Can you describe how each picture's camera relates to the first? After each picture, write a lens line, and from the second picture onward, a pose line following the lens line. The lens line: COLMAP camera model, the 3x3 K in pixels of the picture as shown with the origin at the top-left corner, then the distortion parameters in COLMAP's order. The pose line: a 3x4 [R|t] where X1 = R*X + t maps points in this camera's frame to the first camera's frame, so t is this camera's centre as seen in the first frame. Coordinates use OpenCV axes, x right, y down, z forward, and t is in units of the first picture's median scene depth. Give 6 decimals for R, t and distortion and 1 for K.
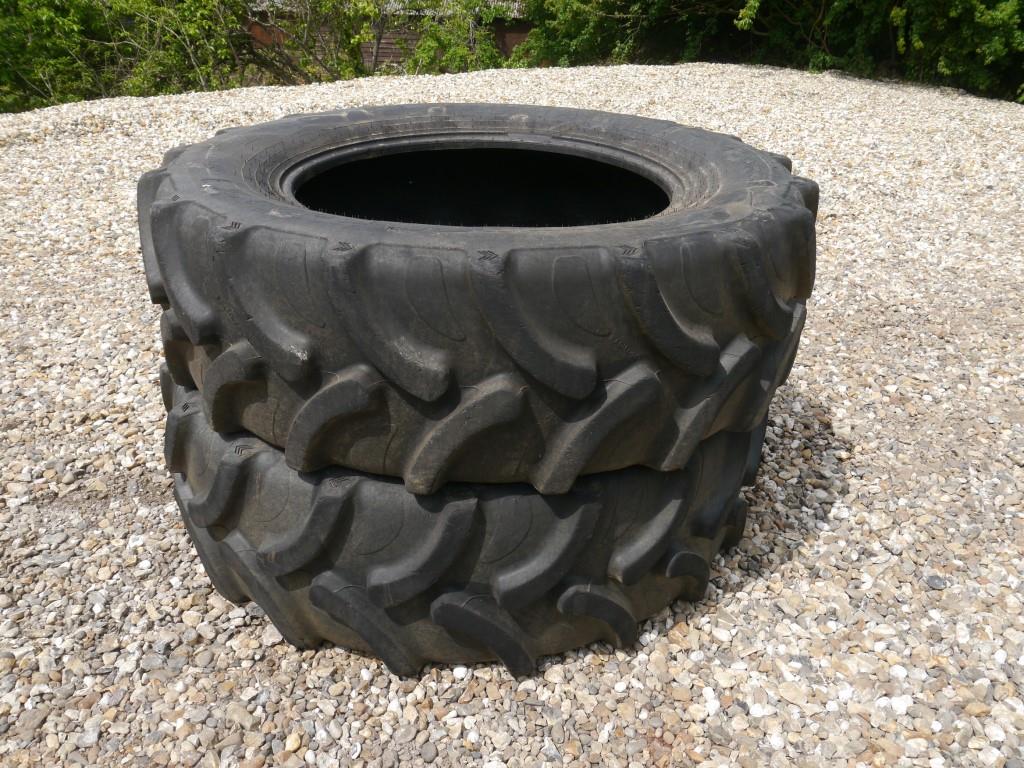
lens RADIAL K [[856.4, 0, 512.0], [0, 856.4, 384.0], [0, 0, 1]] dist [-0.026595, 0.002663]
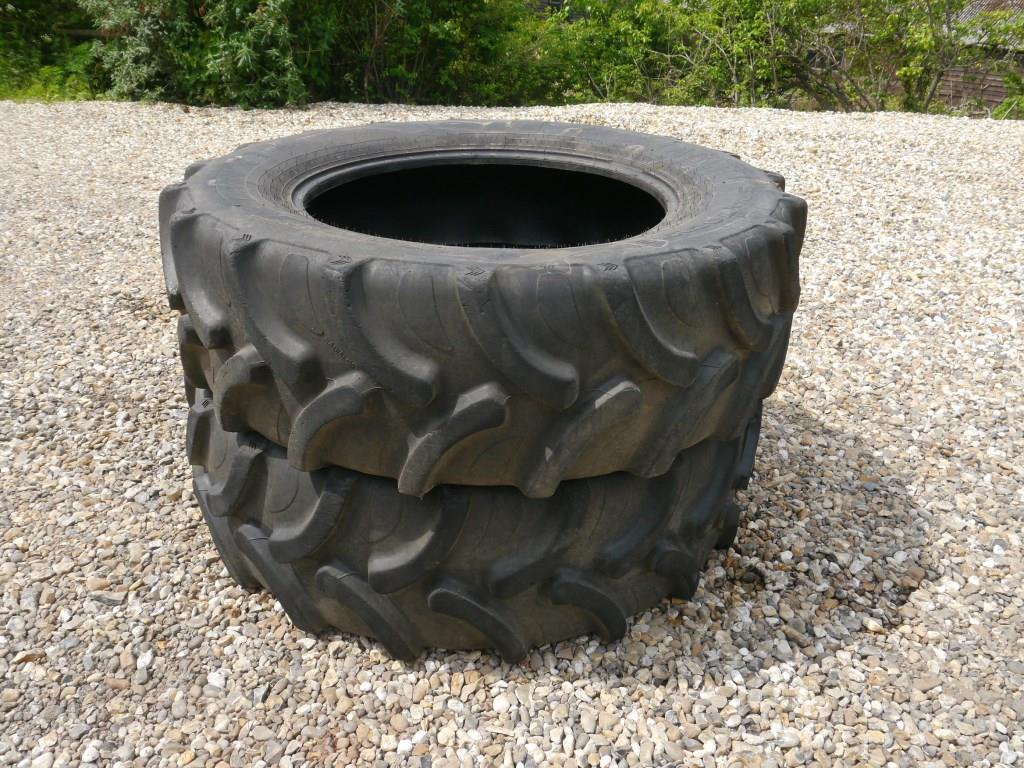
lens RADIAL K [[856.4, 0, 512.0], [0, 856.4, 384.0], [0, 0, 1]] dist [-0.026595, 0.002663]
pose [[0.760165, 0.288550, -0.582141, 0.598379], [-0.301413, 0.950341, 0.077468, -0.098665], [0.575586, 0.116576, 0.809389, 0.180224]]
